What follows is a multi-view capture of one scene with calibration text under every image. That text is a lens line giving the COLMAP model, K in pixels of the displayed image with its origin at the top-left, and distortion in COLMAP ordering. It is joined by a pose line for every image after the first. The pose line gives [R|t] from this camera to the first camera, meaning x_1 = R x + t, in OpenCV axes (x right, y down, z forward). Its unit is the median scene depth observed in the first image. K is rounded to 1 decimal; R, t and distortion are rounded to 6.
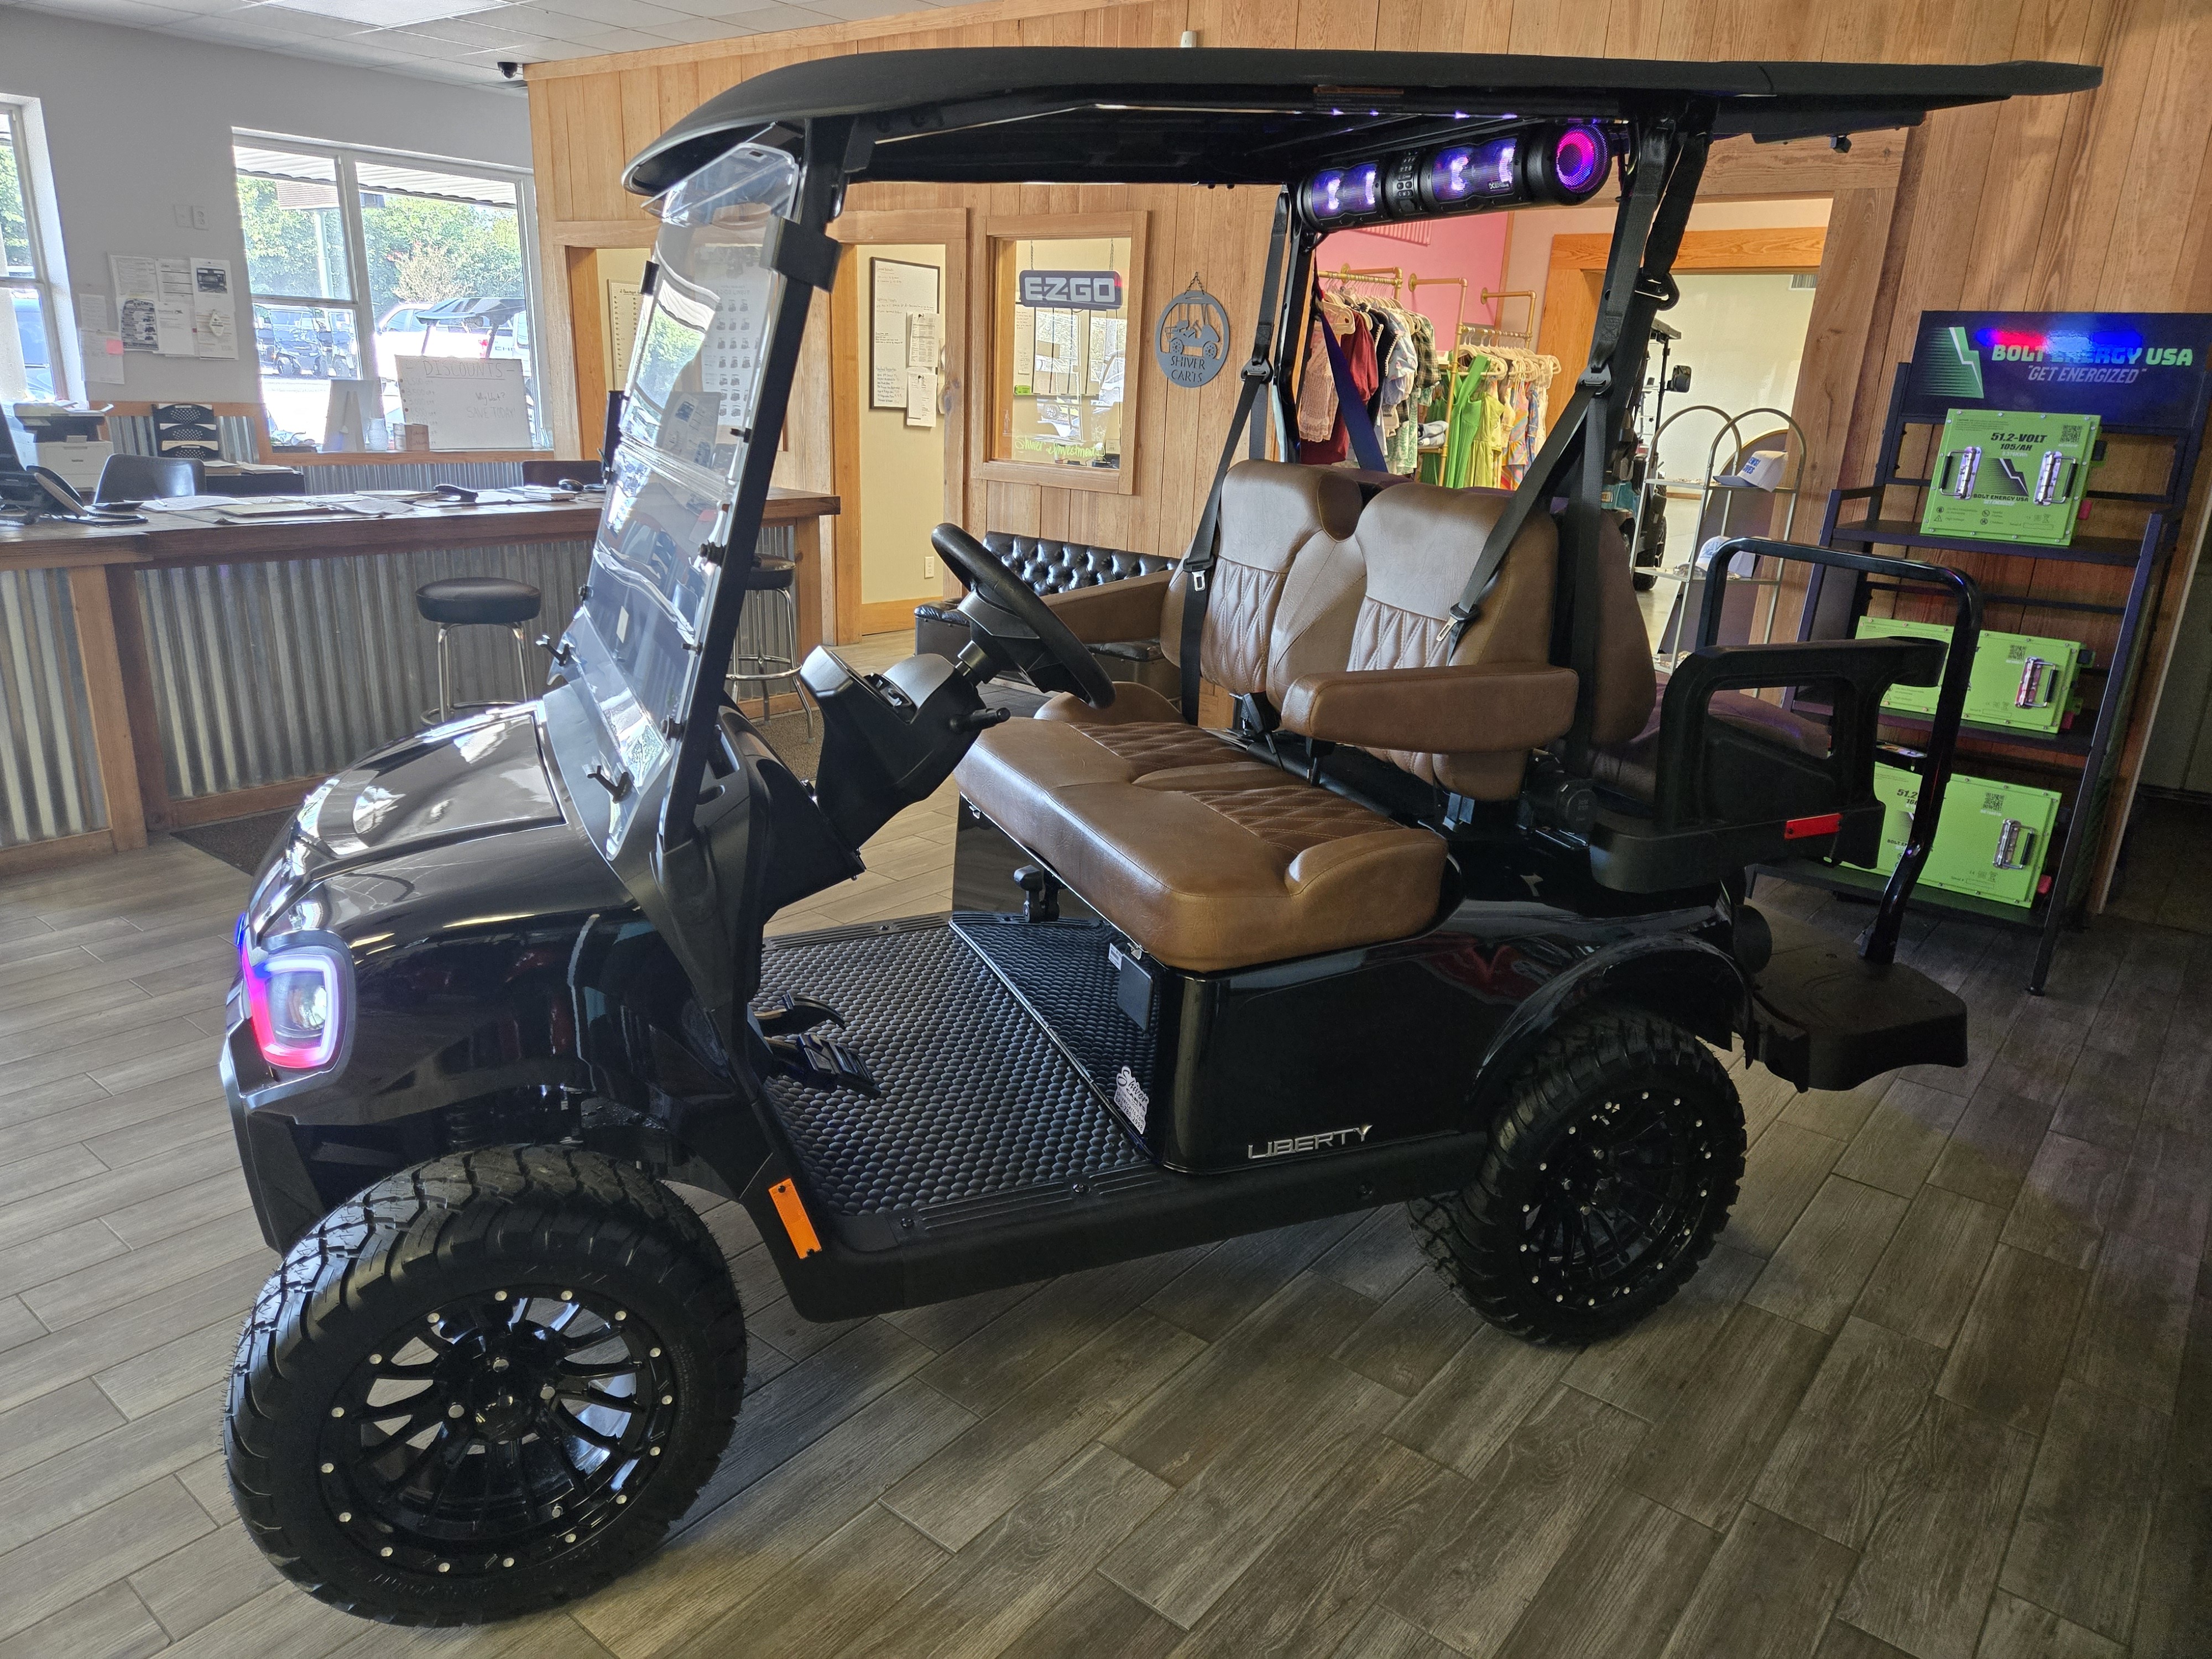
lens RADIAL K [[1476.2, 0, 1090.4], [0, 1476.2, 820.6], [0, 0, 1]] dist [0.071551, -0.071668]
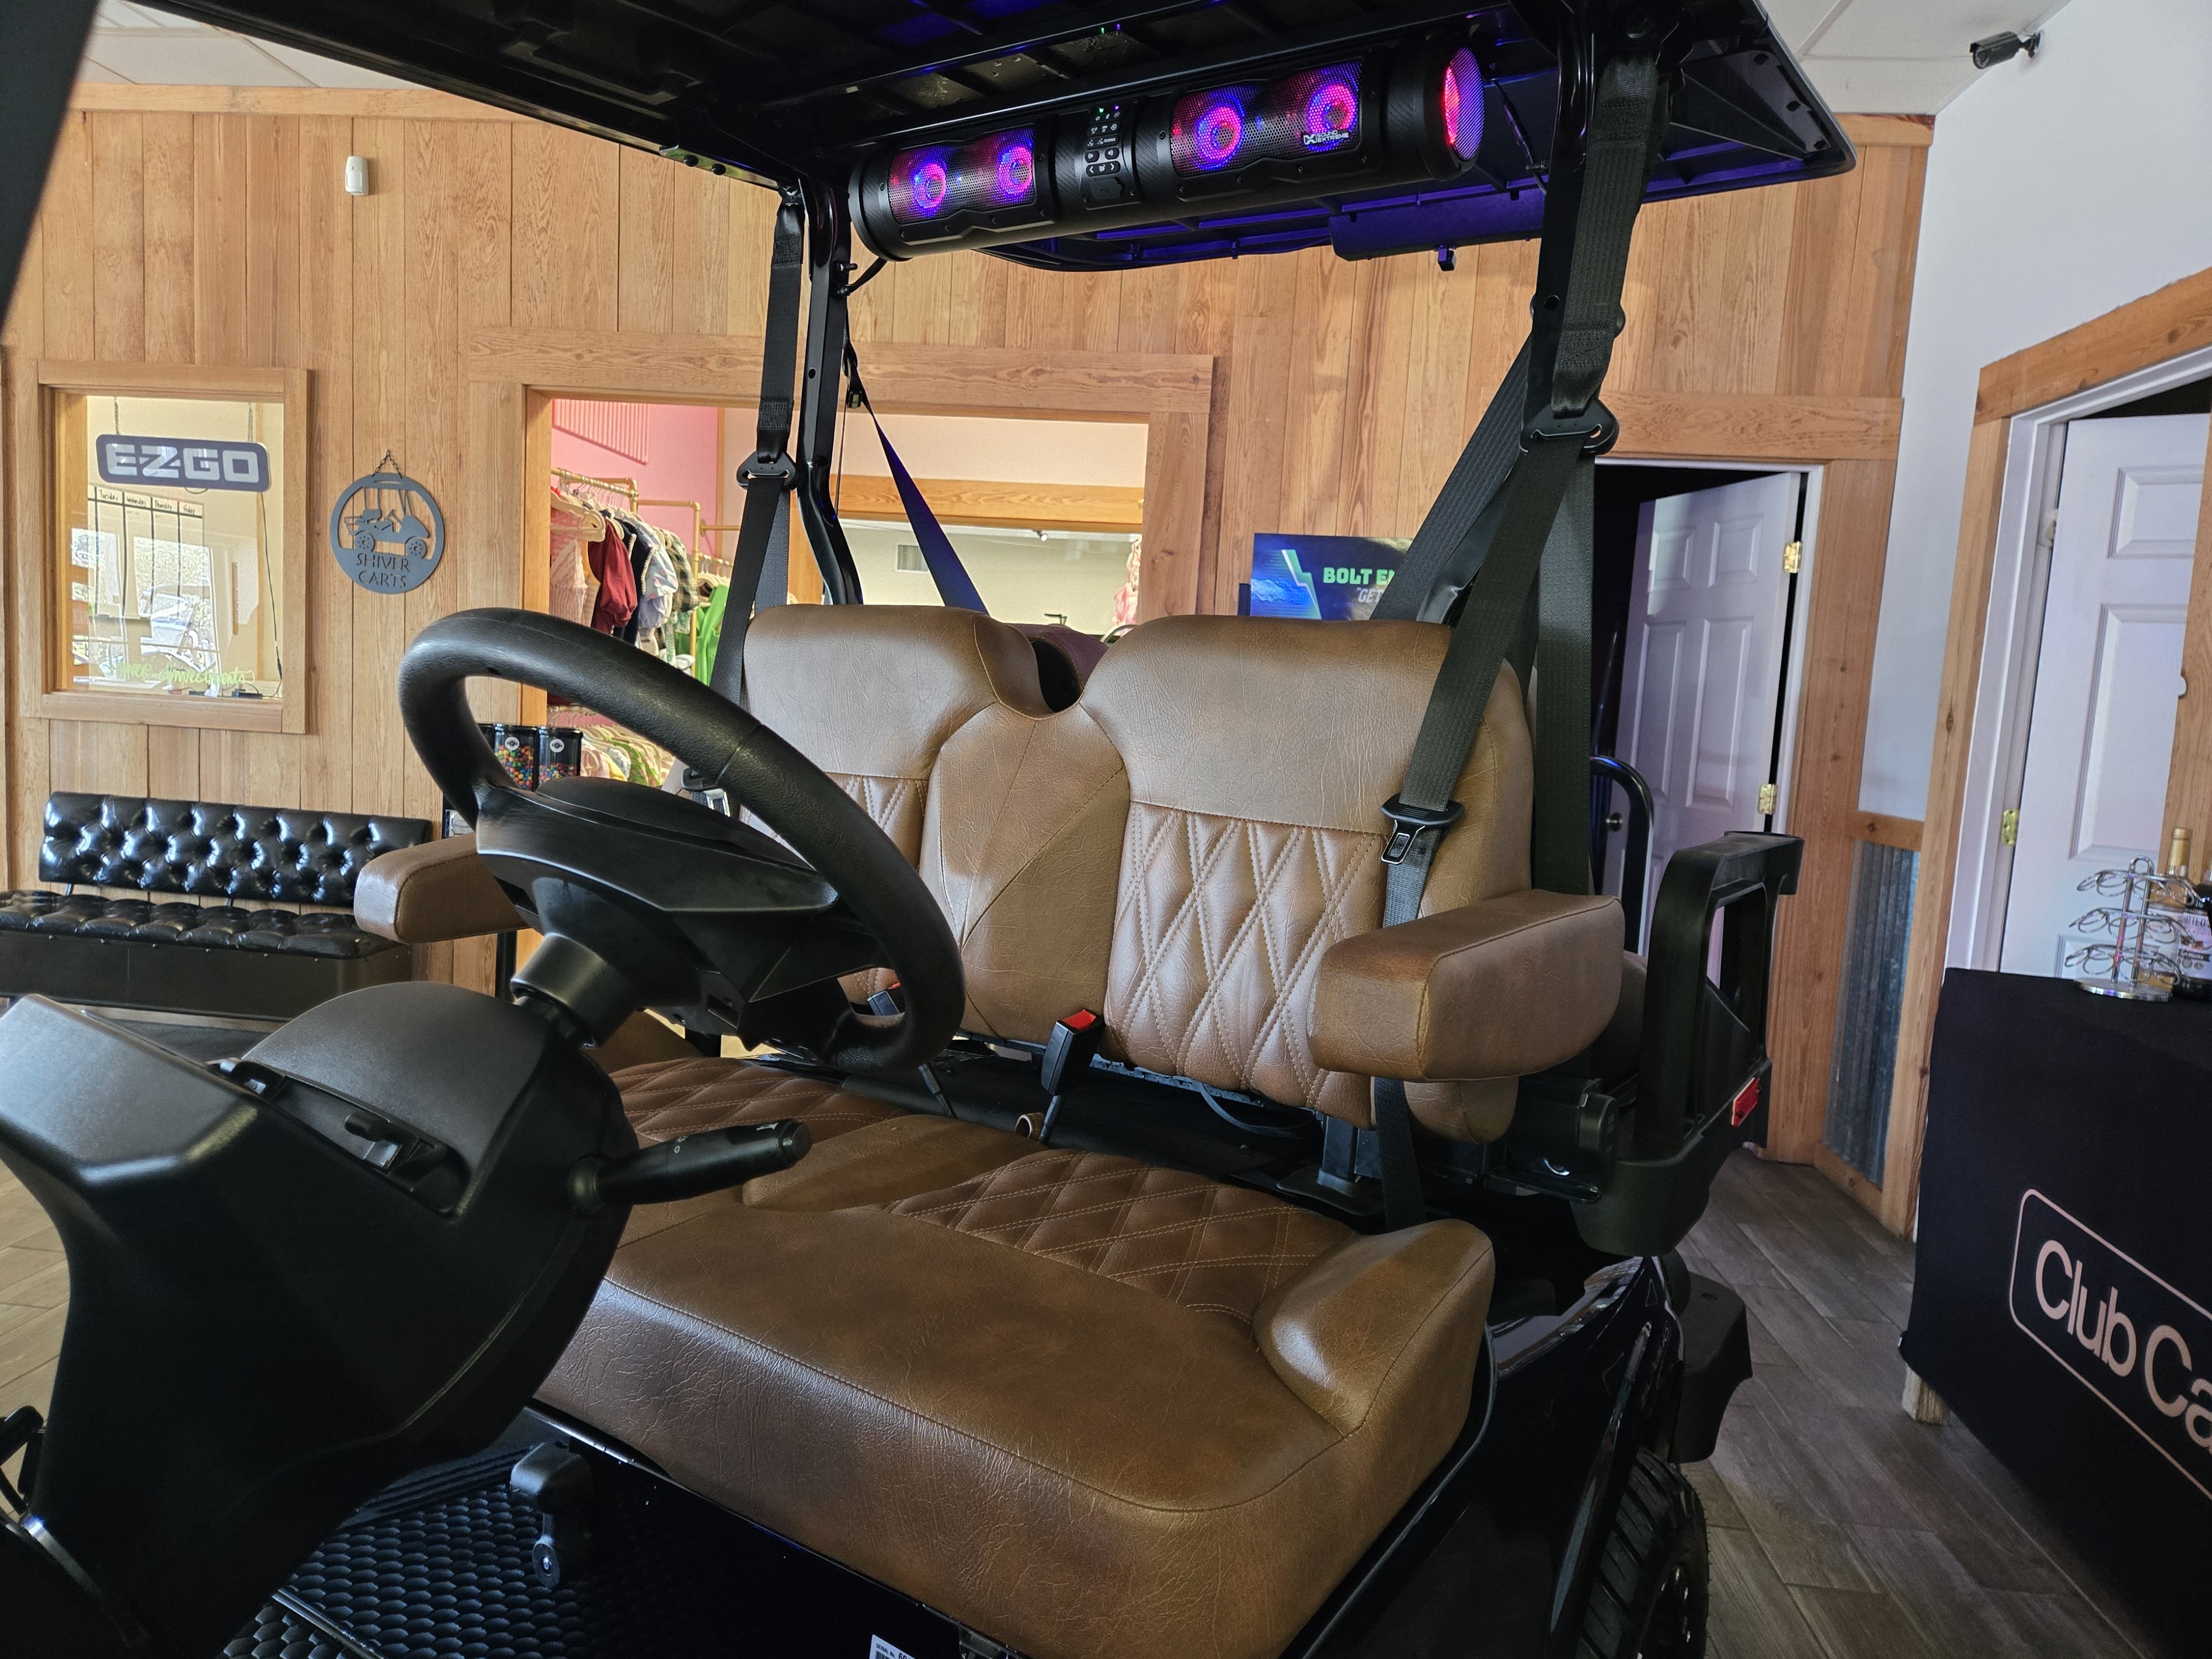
lens RADIAL K [[1476.2, 0, 1090.4], [0, 1476.2, 820.6], [0, 0, 1]] dist [0.071551, -0.071668]
pose [[0.836975, -0.043320, 0.545524, -0.054119], [0.138658, 0.981120, -0.134825, -0.026413], [-0.529384, 0.188486, 0.827179, 0.203139]]
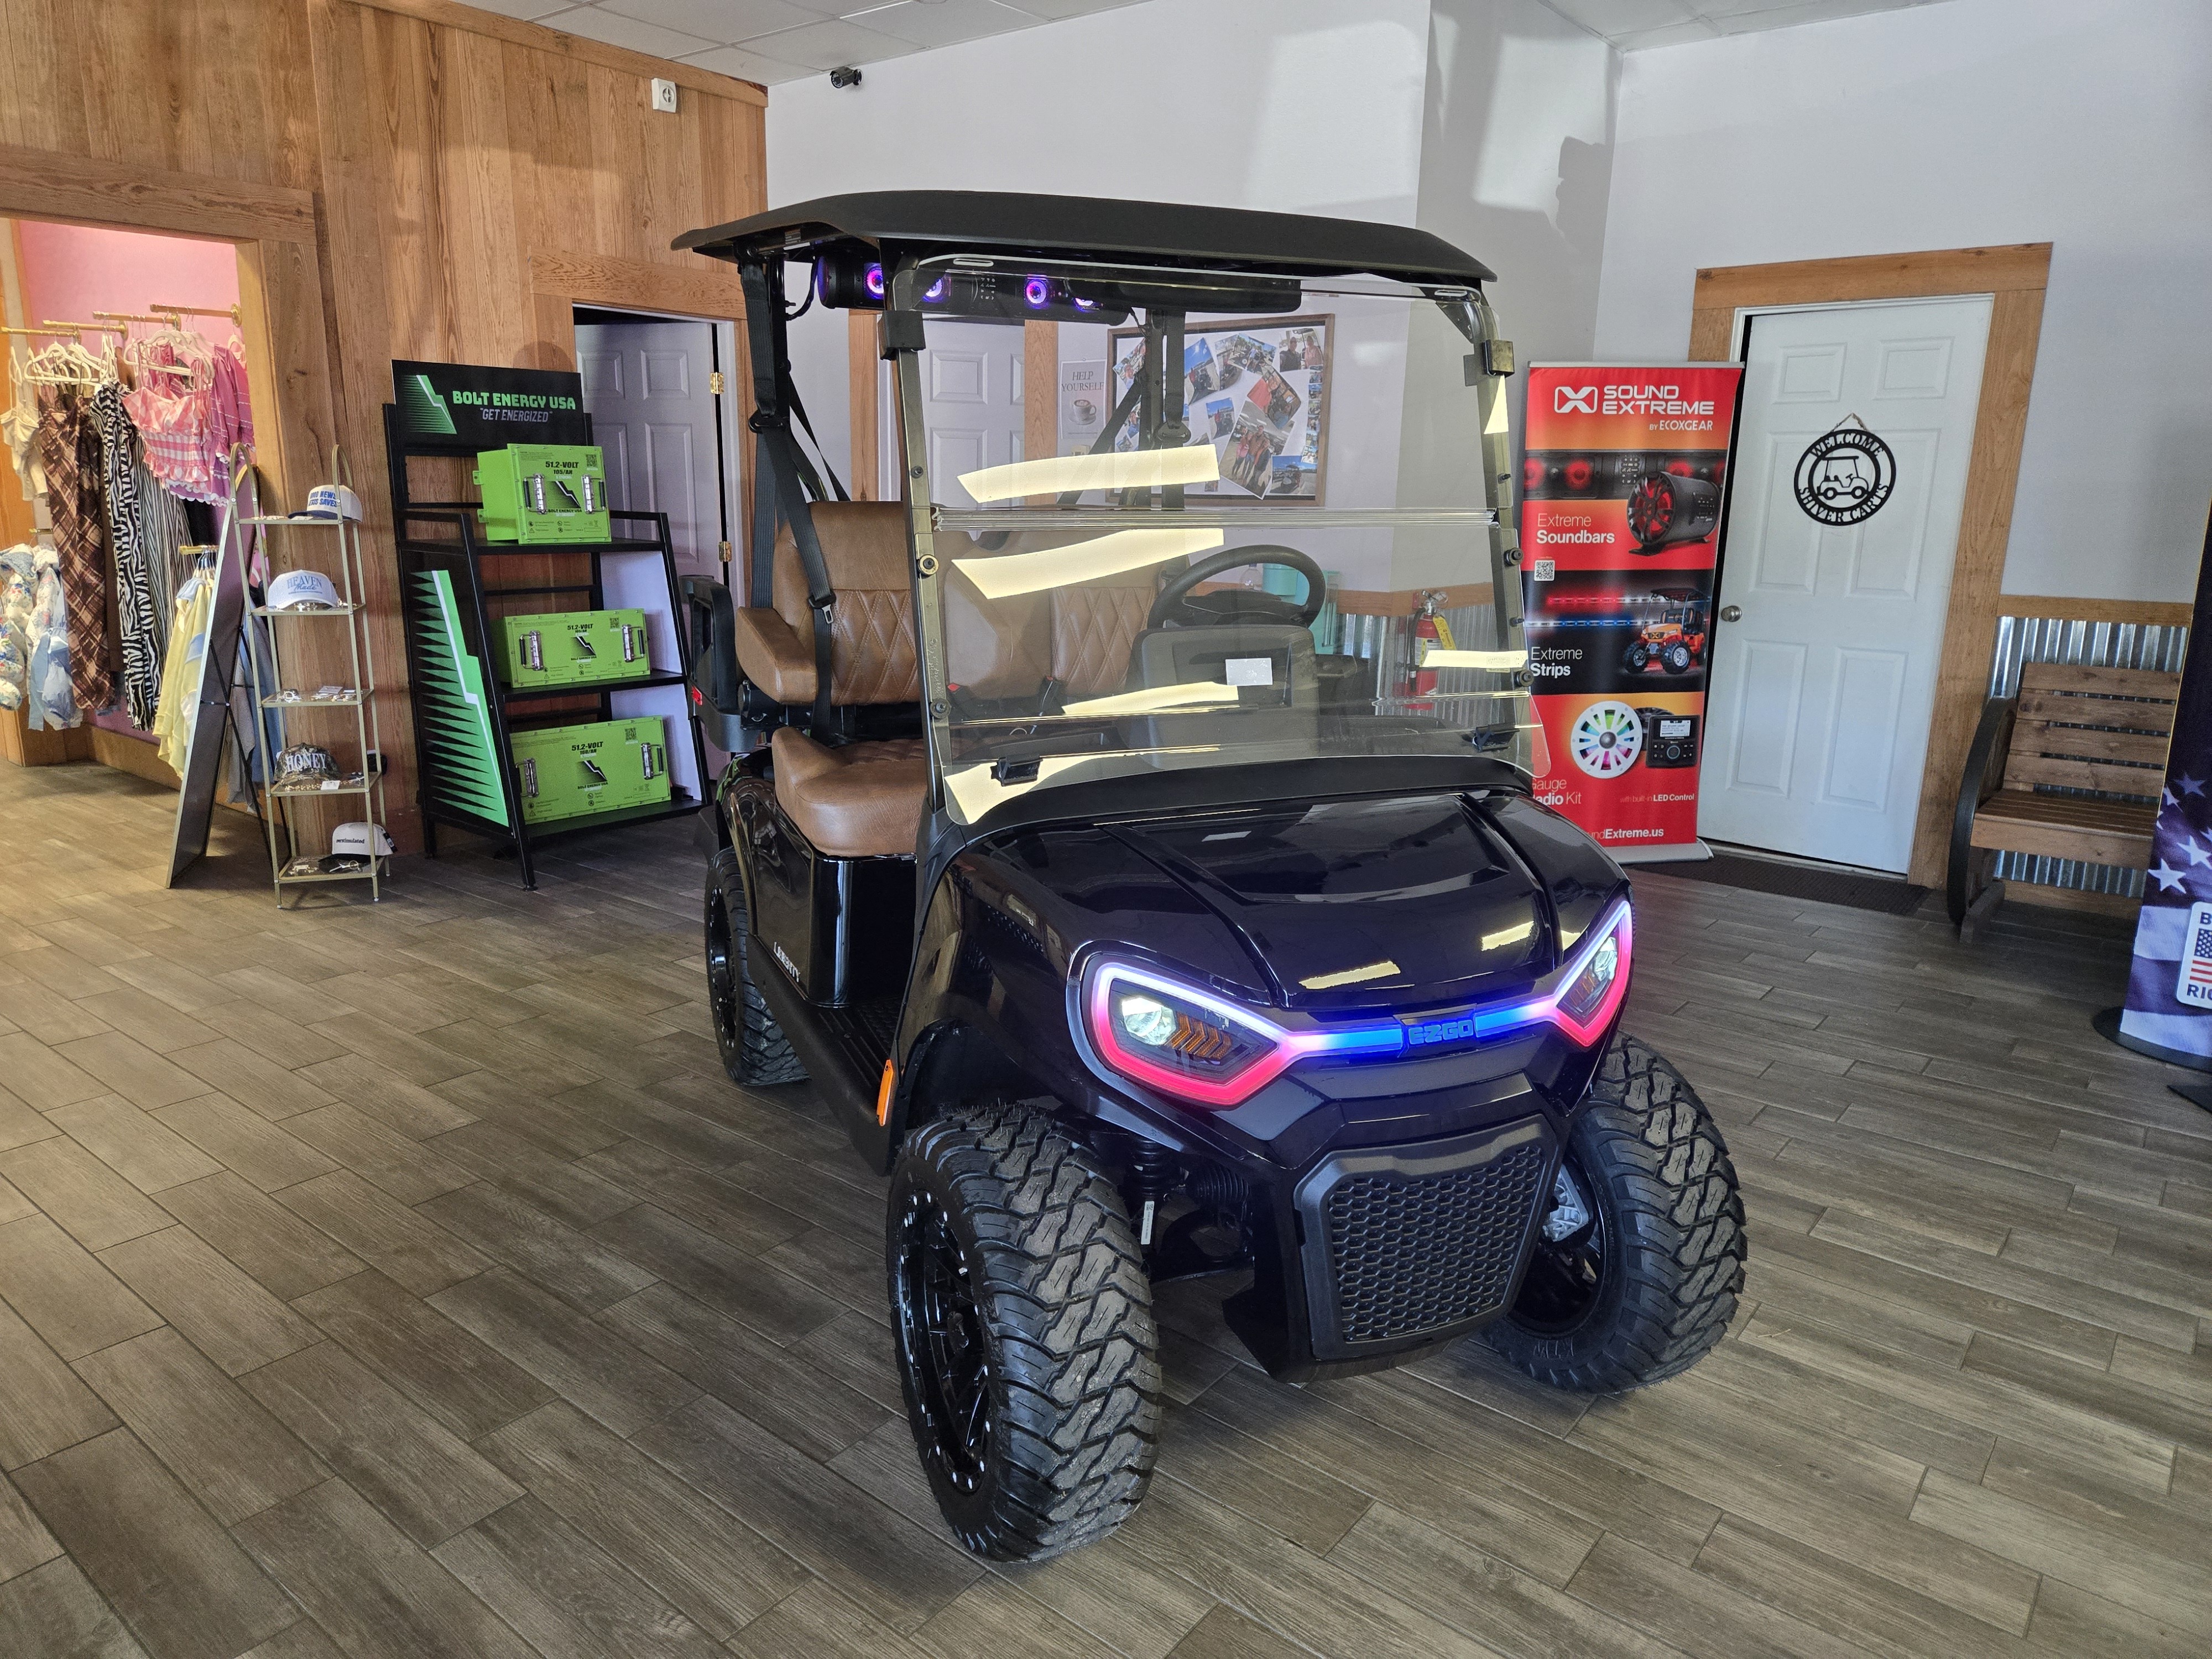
lens RADIAL K [[1476.2, 0, 1090.4], [0, 1476.2, 820.6], [0, 0, 1]] dist [0.071551, -0.071668]
pose [[-0.009418, -0.266397, 0.963817, -0.472944], [0.274832, 0.926051, 0.258644, -0.113422], [-0.961446, 0.267324, 0.064493, 0.353993]]
